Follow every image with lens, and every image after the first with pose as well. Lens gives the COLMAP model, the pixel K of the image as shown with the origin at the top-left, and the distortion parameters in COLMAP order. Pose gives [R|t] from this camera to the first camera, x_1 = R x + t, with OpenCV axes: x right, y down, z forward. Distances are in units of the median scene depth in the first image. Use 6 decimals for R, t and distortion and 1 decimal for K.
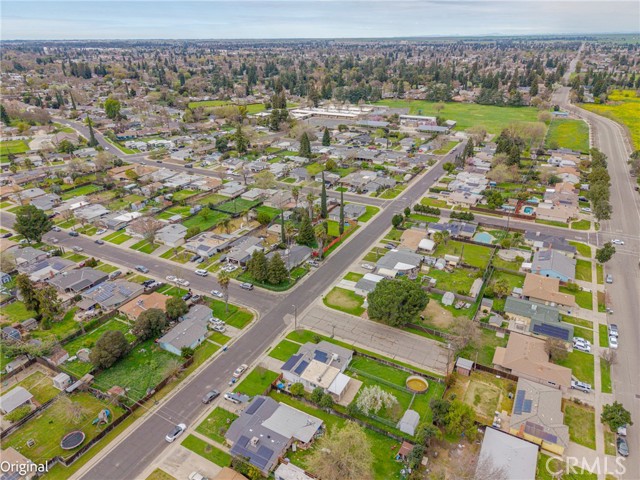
lens RADIAL K [[428.2, 0, 320.0], [0, 428.2, 240.0], [0, 0, 1]] dist [0.030485, -0.032690]
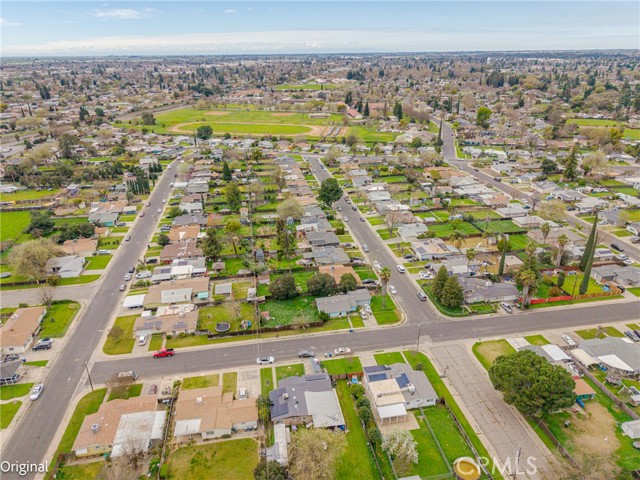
lens RADIAL K [[428.2, 0, 320.0], [0, 428.2, 240.0], [0, 0, 1]] dist [0.030485, -0.032690]
pose [[0.617779, 0.310934, -0.722267, 0.302758], [-0.325529, 0.937228, 0.125039, -0.052036], [0.715808, 0.157872, 0.680218, 0.101753]]
